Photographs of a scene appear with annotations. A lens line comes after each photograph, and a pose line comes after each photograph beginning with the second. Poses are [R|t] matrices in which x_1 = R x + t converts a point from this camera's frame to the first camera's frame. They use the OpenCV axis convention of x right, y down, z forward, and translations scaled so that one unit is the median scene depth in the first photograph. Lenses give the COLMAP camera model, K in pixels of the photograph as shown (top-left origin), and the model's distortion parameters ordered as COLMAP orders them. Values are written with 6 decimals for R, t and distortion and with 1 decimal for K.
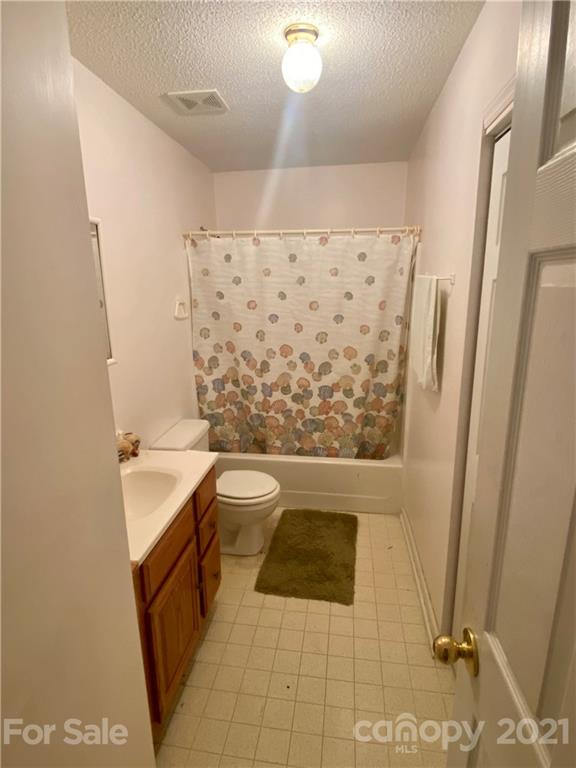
lens RADIAL K [[400.6, 0, 290.5], [0, 400.6, 368.6], [0, 0, 1]] dist [0.001736, 0.000133]
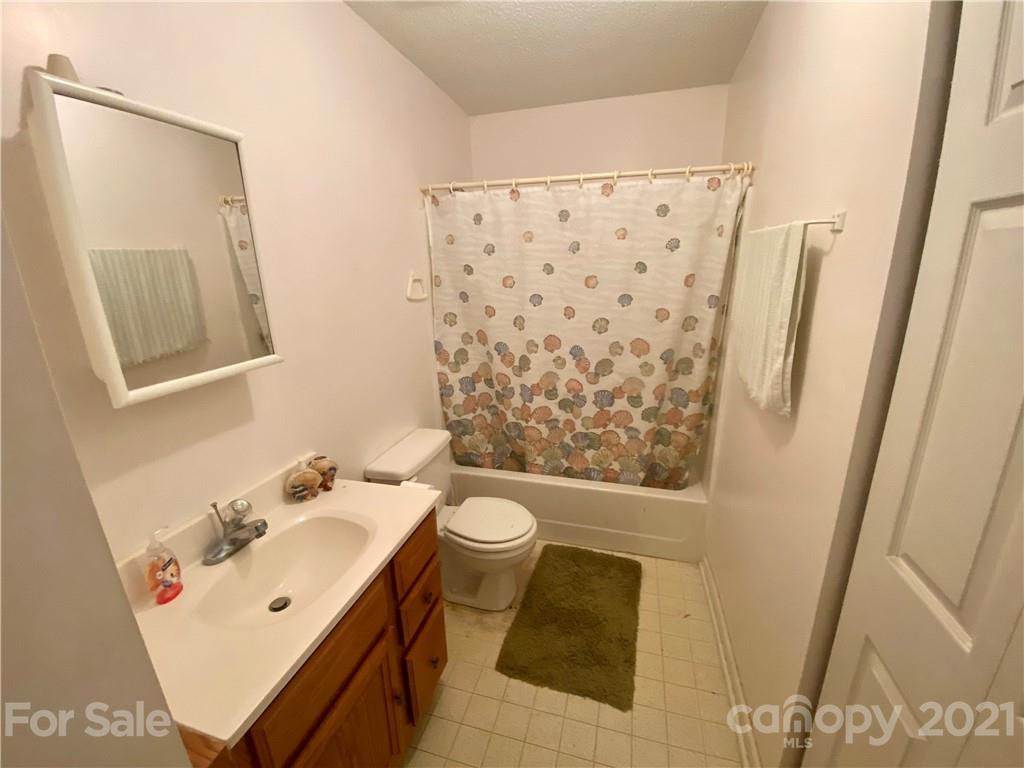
lens RADIAL K [[413.3, 0, 512.4], [0, 413.3, 385.8], [0, 0, 1]] dist [0.021584, -0.021517]
pose [[0.989951, 0.026513, -0.138903, 0.025882], [-0.017173, 0.997537, 0.068013, -0.016009], [0.140364, -0.064944, 0.987968, 0.215035]]
